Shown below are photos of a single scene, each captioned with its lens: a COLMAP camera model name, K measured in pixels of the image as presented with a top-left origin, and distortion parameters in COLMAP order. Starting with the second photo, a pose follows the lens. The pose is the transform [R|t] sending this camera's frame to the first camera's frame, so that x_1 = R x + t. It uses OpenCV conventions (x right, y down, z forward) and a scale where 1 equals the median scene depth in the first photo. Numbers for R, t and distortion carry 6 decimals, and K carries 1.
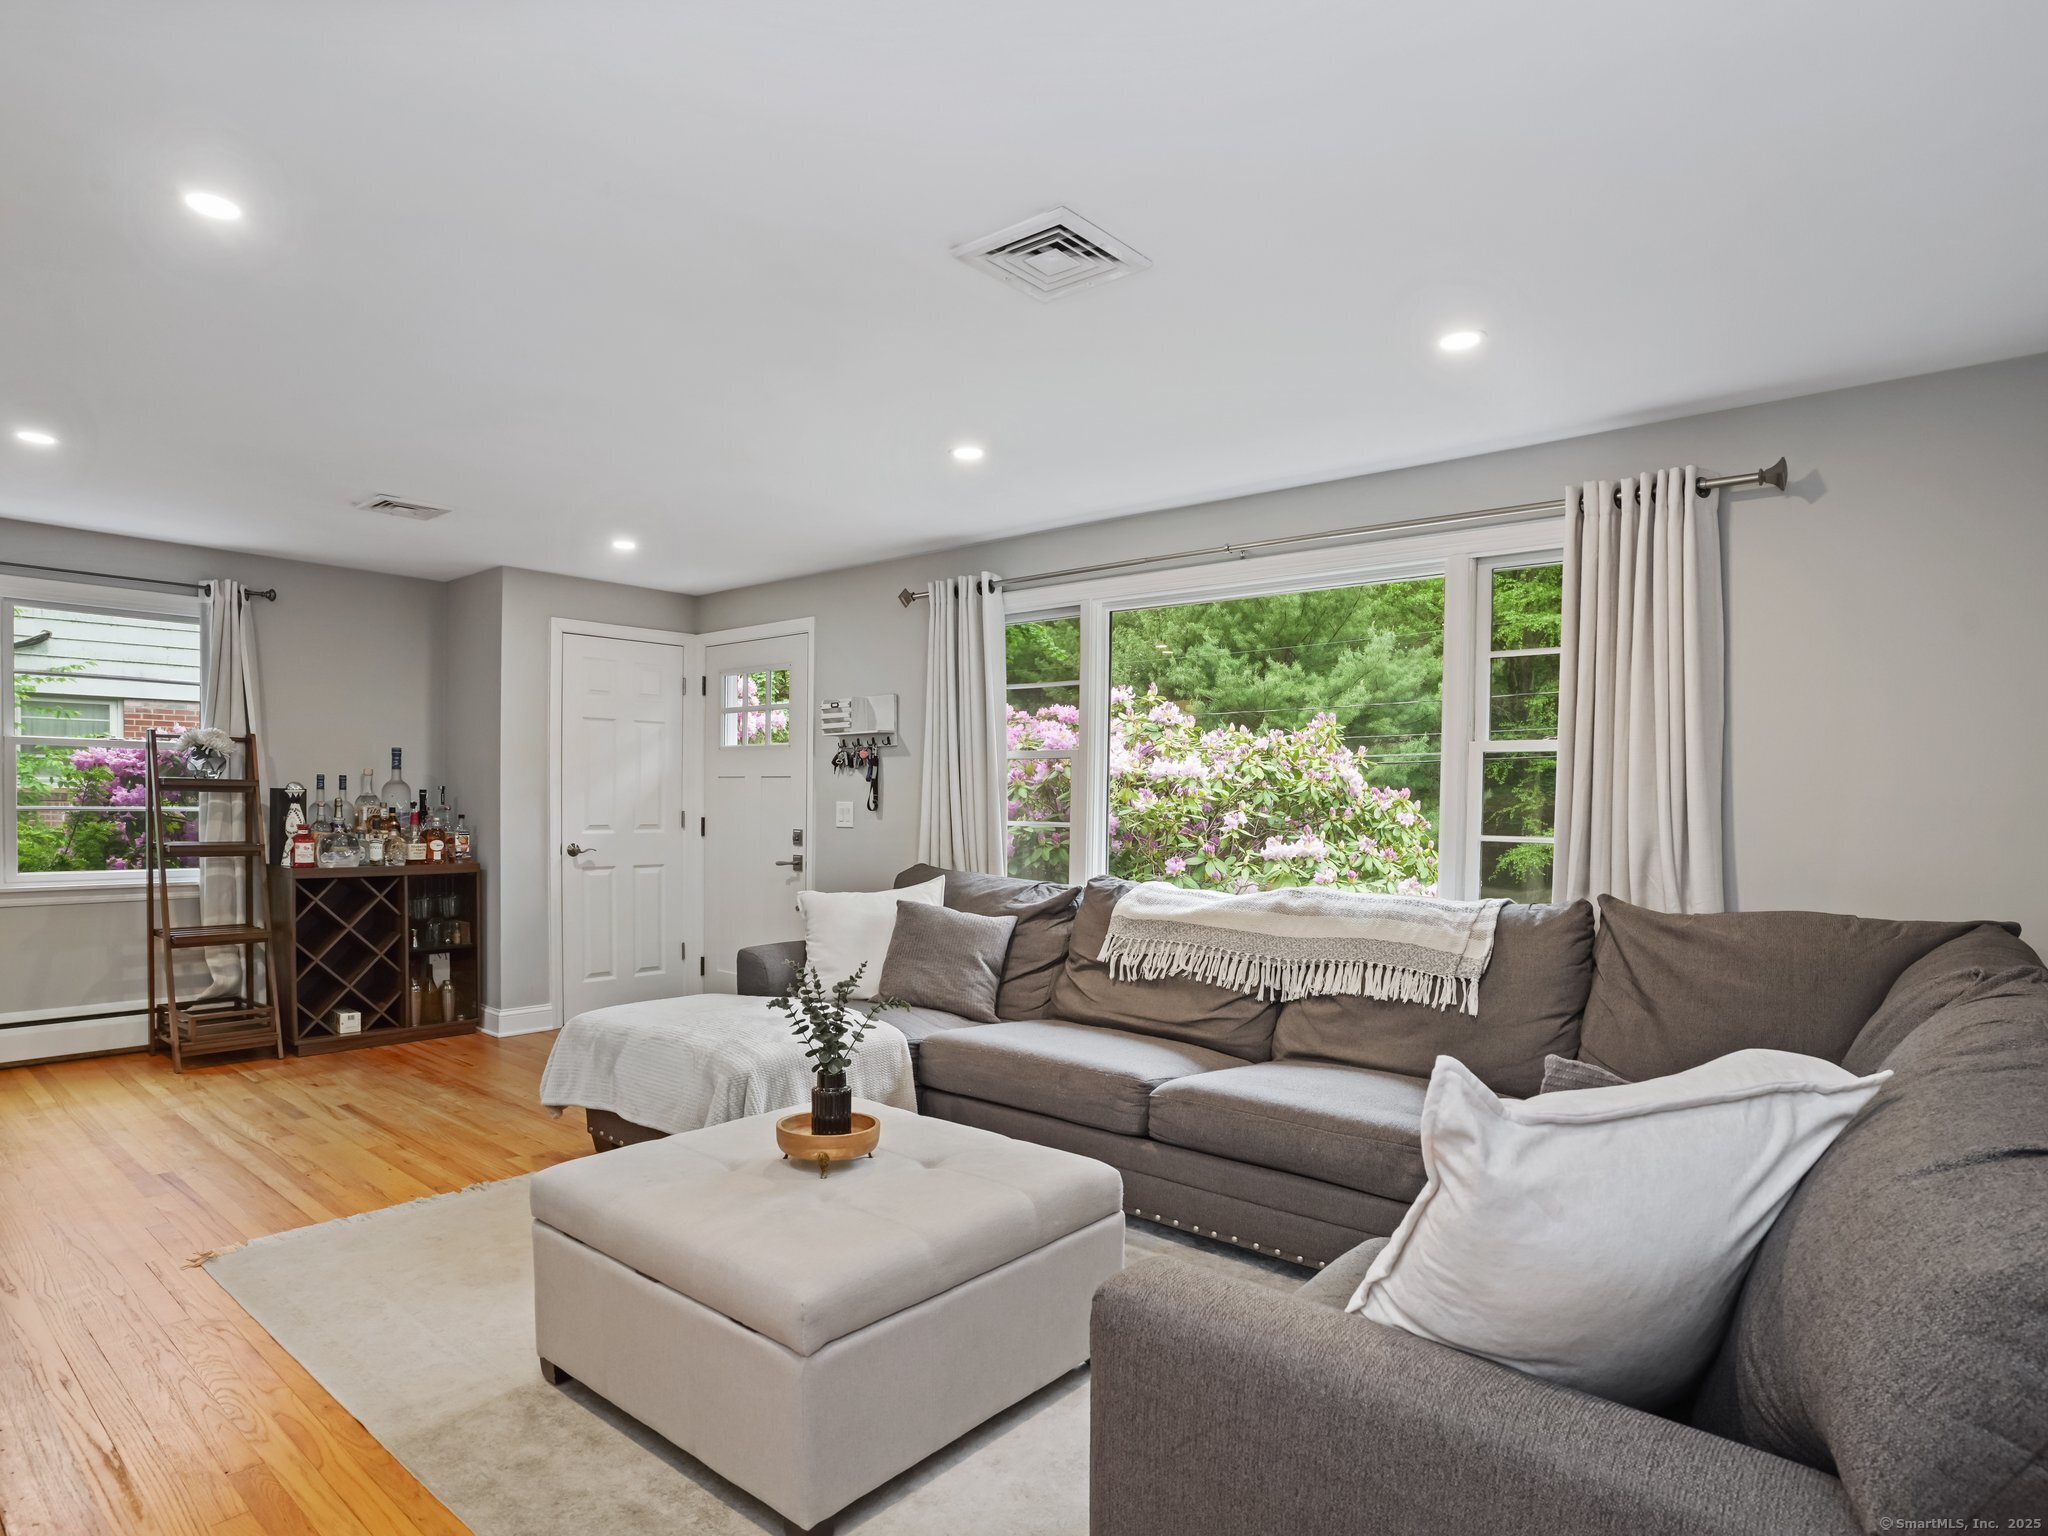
lens RADIAL K [[1144.5, 0, 1020.0], [0, 1144.5, 800.9], [0, 0, 1]] dist [-0.086409, 0.039651]
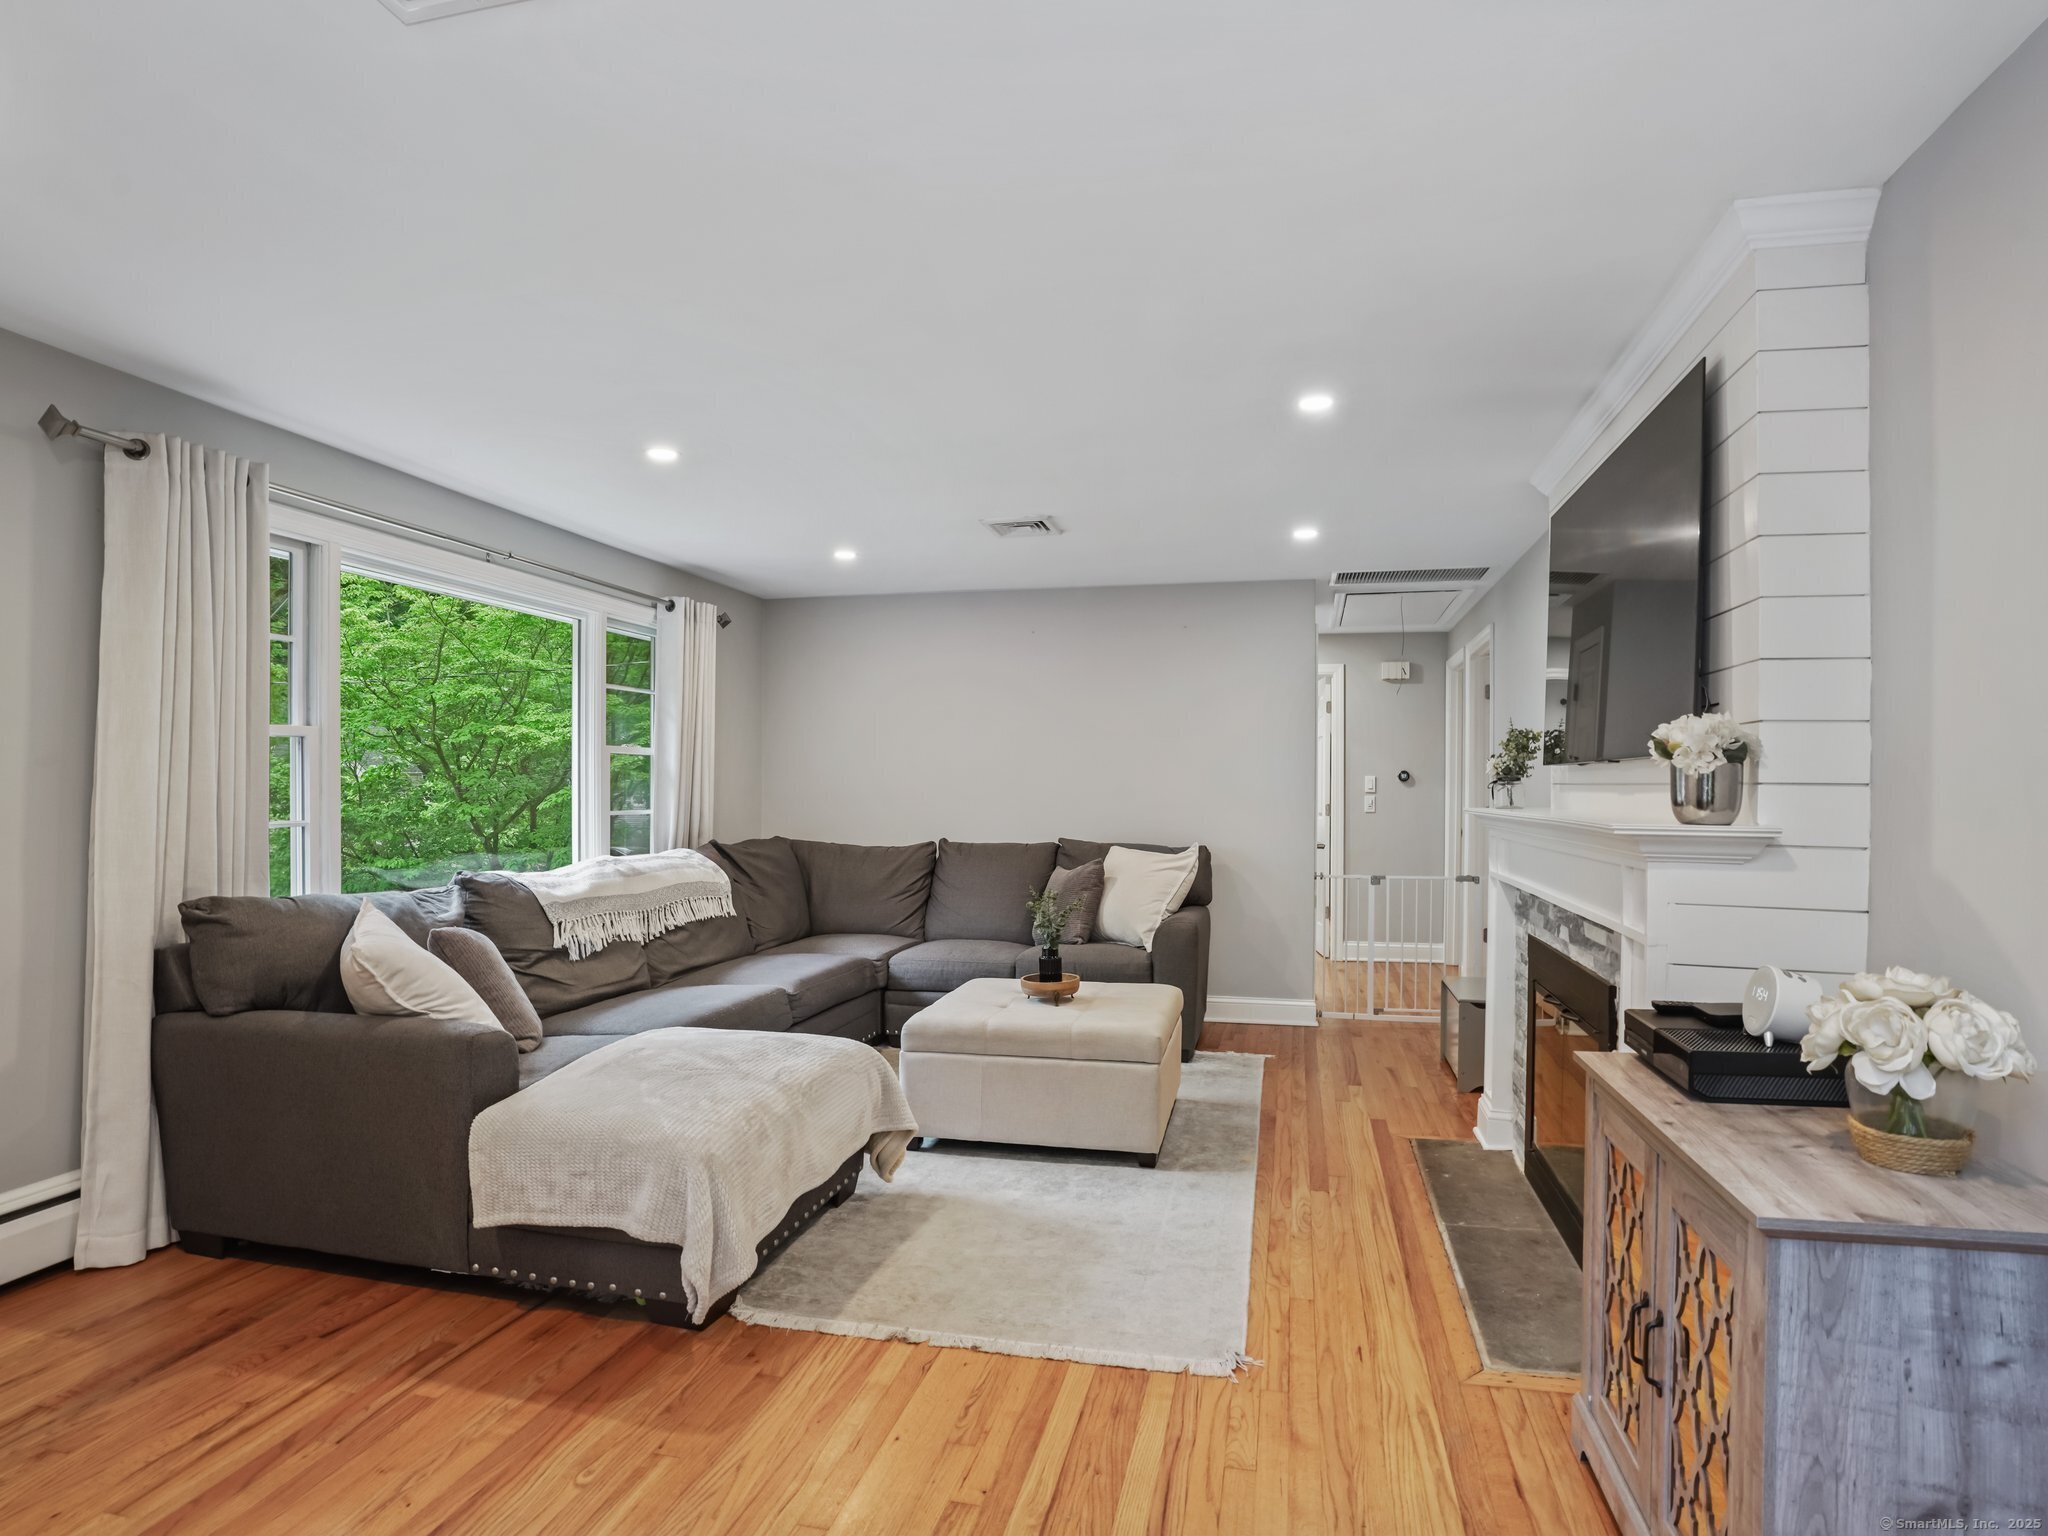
lens RADIAL K [[1144.5, 0, 1020.0], [0, 1144.5, 800.9], [0, 0, 1]] dist [-0.086409, 0.039651]
pose [[-0.460791, -0.019552, 0.887293, -1.120284], [0.004891, 0.999686, 0.024568, -0.015423], [-0.887495, 0.015660, -0.460550, 1.218959]]
